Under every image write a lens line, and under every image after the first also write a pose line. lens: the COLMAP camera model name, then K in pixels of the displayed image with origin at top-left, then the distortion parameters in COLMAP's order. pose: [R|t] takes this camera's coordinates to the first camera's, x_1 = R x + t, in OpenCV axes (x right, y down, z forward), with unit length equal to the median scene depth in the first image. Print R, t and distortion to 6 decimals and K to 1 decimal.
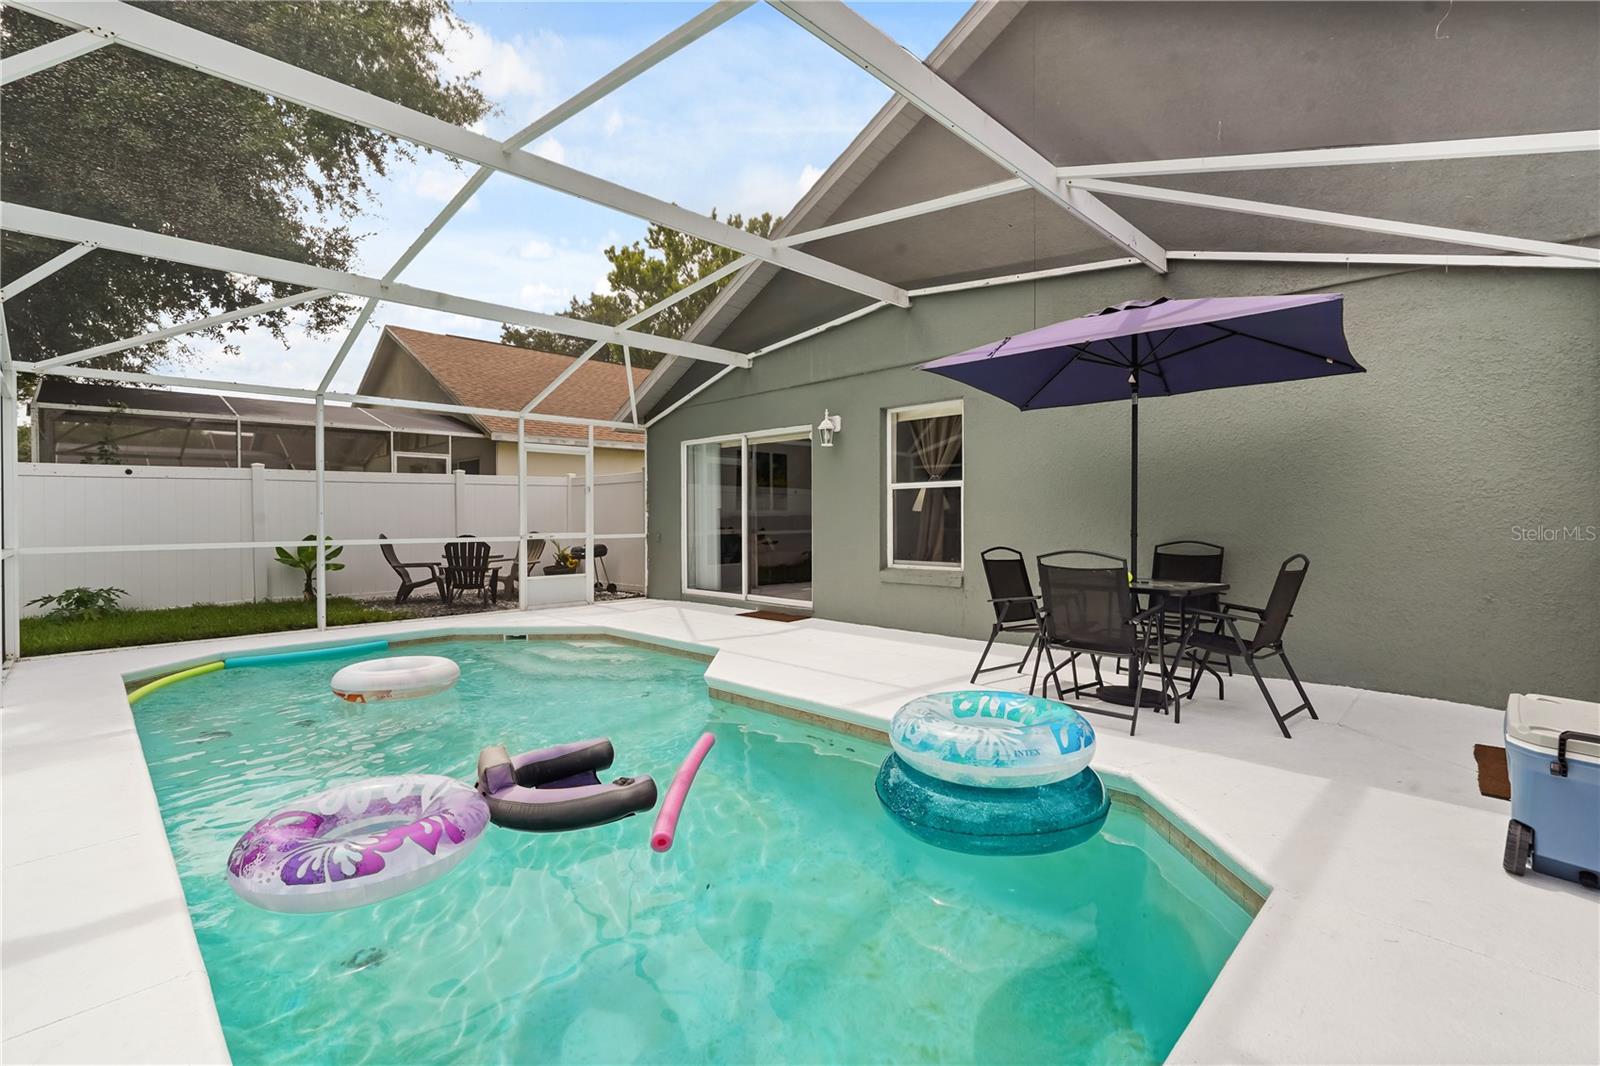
lens RADIAL K [[715.2, 0, 800.0], [0, 715.2, 533.0], [0, 0, 1]] dist [-0.002303, 0.000381]
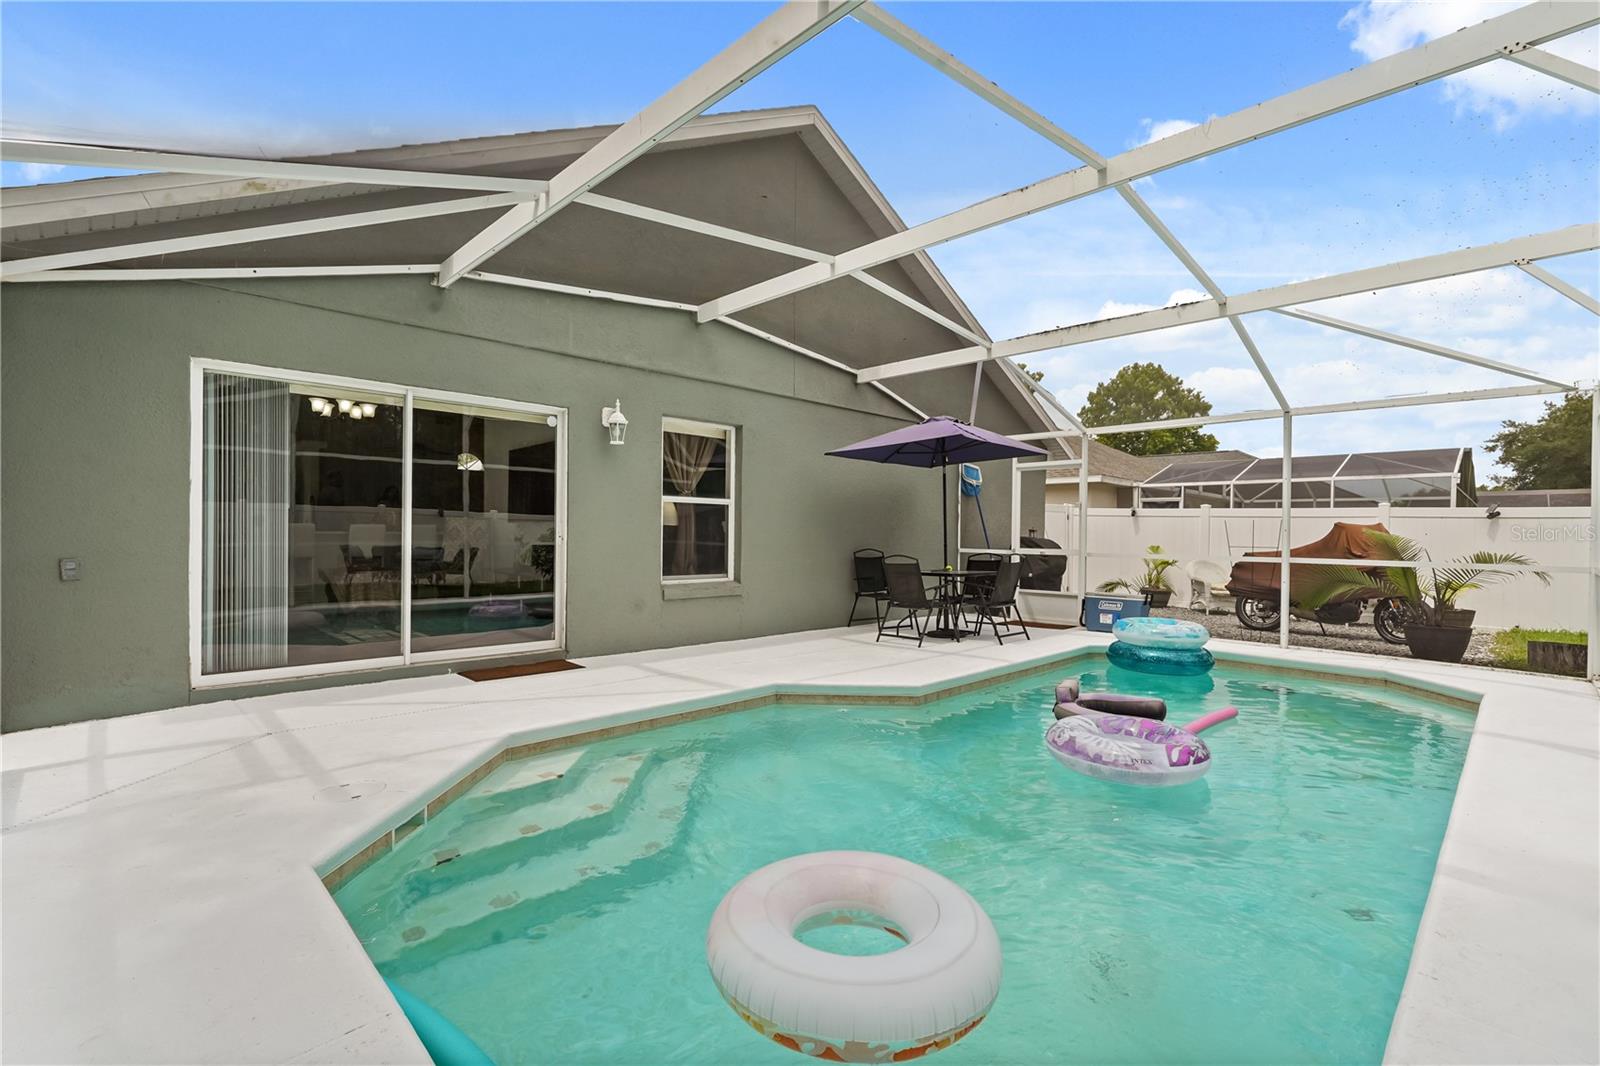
lens RADIAL K [[715.2, 0, 800.0], [0, 715.2, 533.0], [0, 0, 1]] dist [-0.002303, 0.000381]
pose [[0.026397, 0.009407, 0.999607, -0.819040], [0.012696, 0.999872, -0.009745, -0.007859], [-0.999571, 0.012948, 0.026274, 0.802602]]
